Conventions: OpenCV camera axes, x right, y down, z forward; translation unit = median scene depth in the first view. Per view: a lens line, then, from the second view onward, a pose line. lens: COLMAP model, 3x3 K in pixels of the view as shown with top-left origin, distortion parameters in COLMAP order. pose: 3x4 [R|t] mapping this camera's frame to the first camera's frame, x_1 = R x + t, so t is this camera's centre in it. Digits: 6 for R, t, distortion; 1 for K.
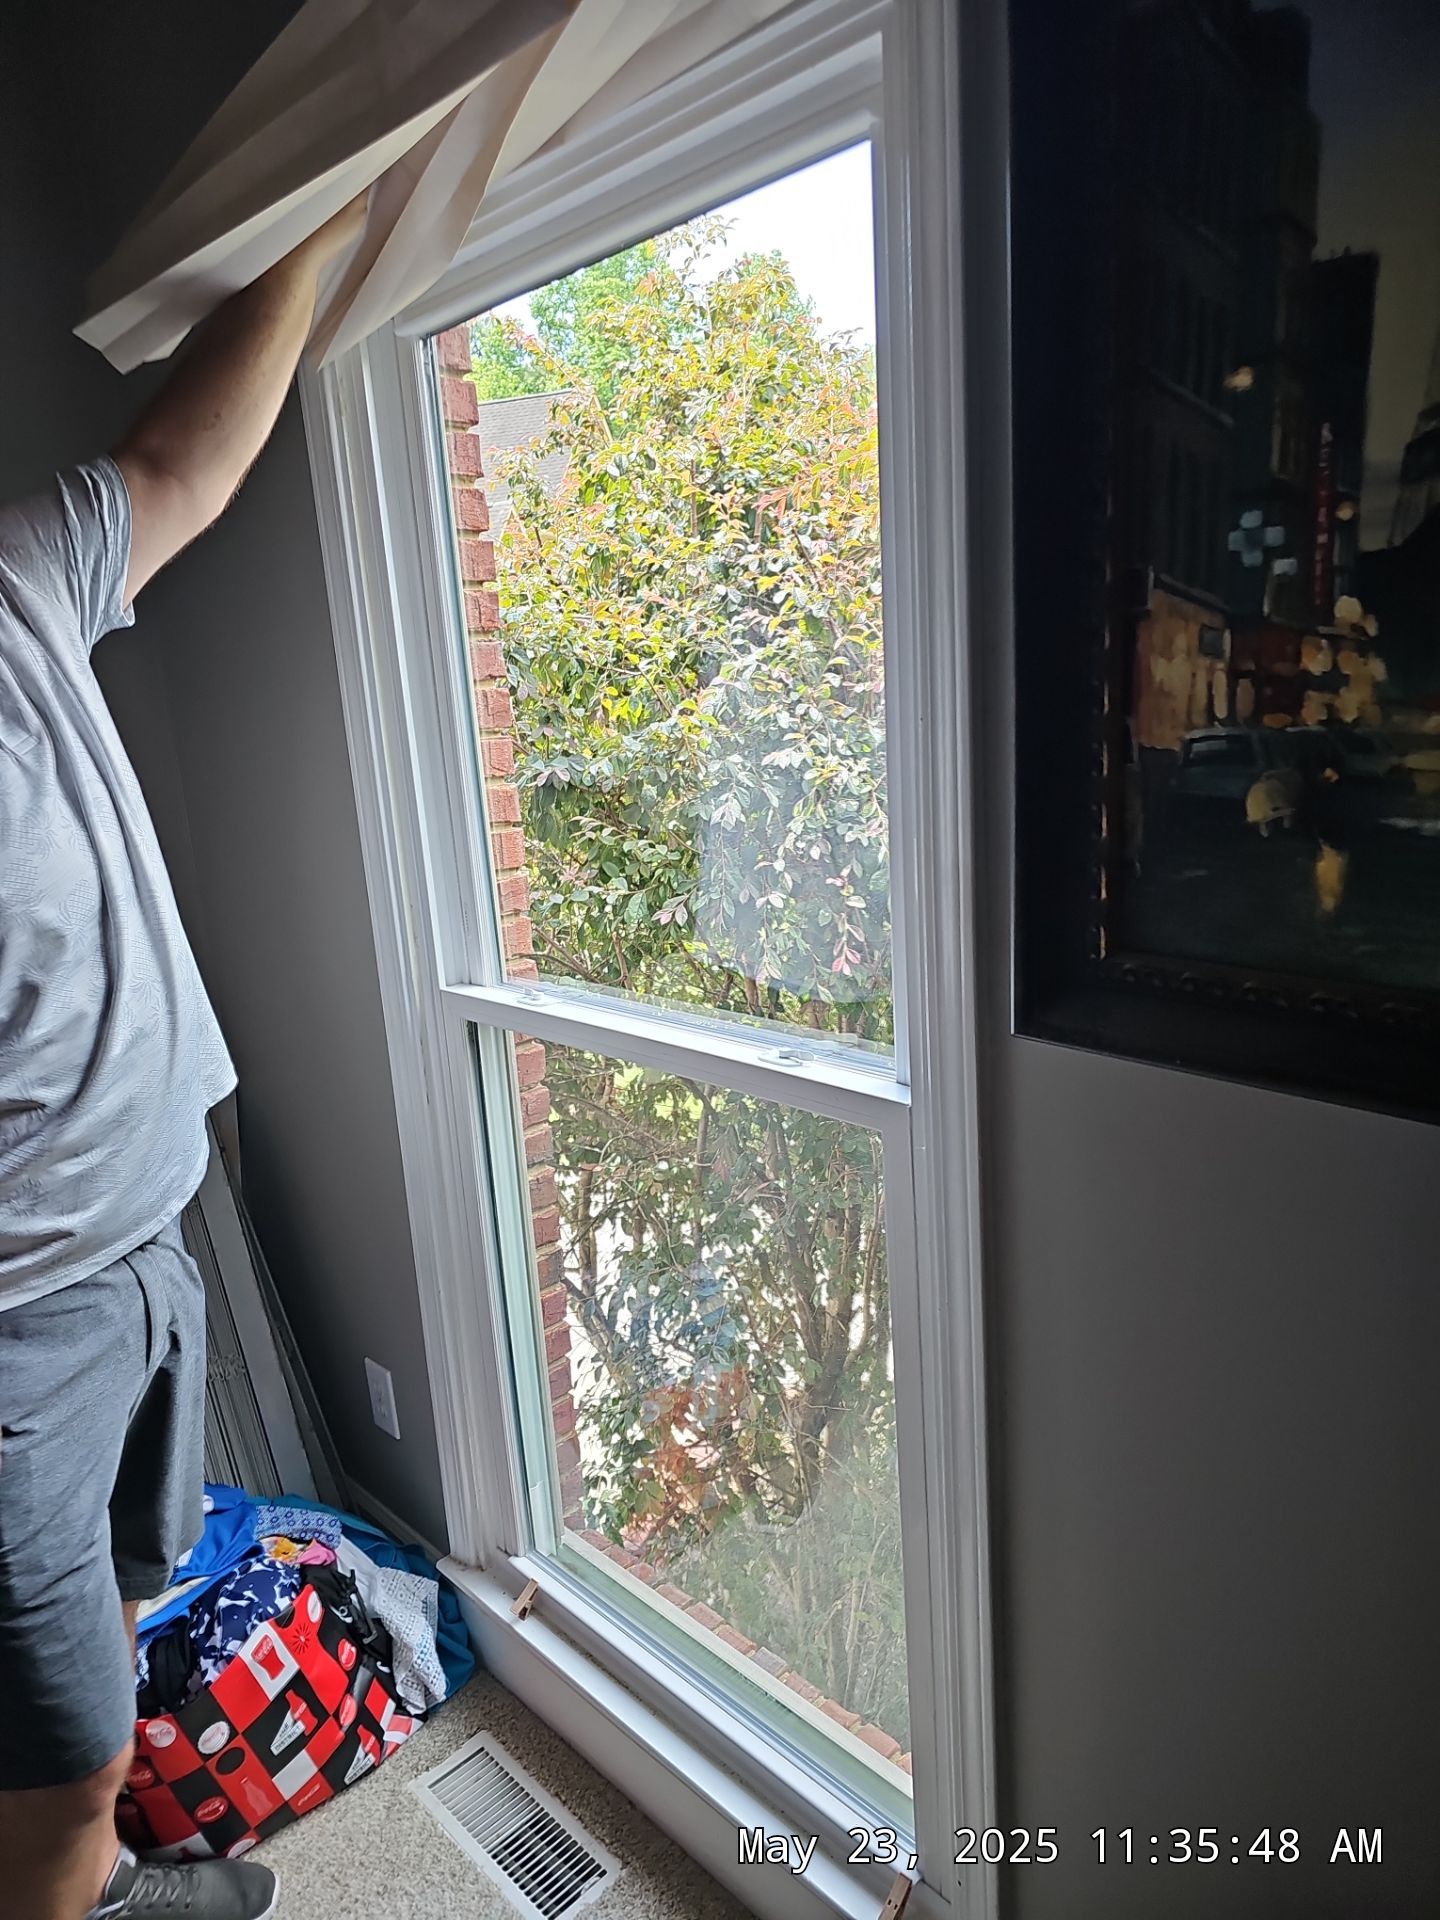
lens RADIAL K [[1253.1, 0, 726.5], [0, 1253.1, 966.5], [0, 0, 1]] dist [0.030991, -0.025282]
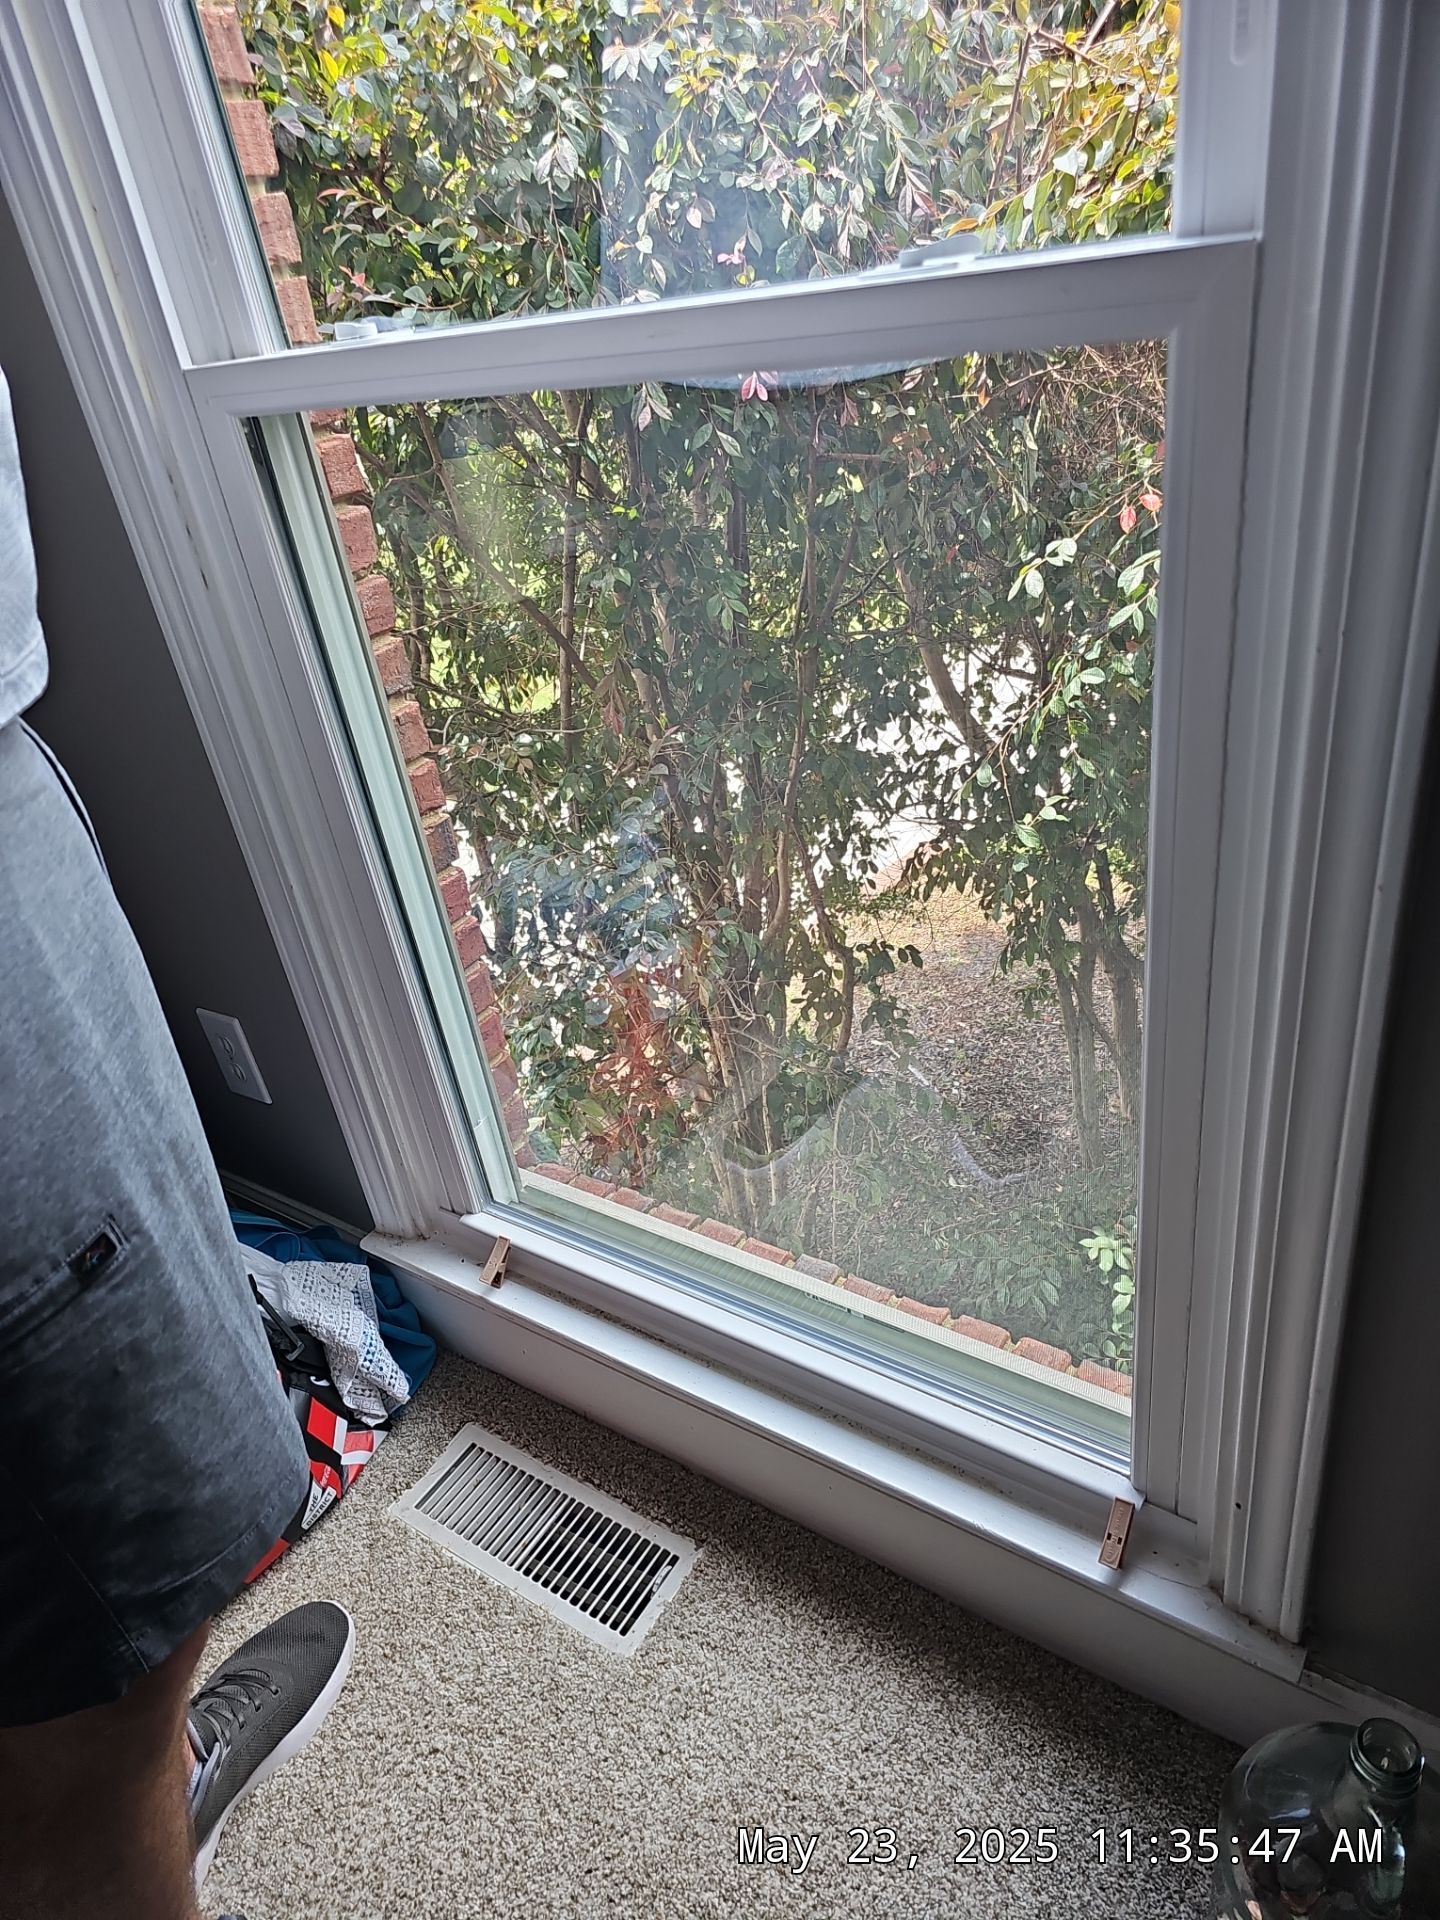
lens RADIAL K [[1253.1, 0, 706.5], [0, 1253.1, 951.1], [0, 0, 1]] dist [0.030991, -0.025282]
pose [[0.977694, -0.163409, 0.131951, -0.105351], [0.122719, 0.954293, 0.272516, 0.138757], [-0.170452, -0.250245, 0.953060, 0.317043]]
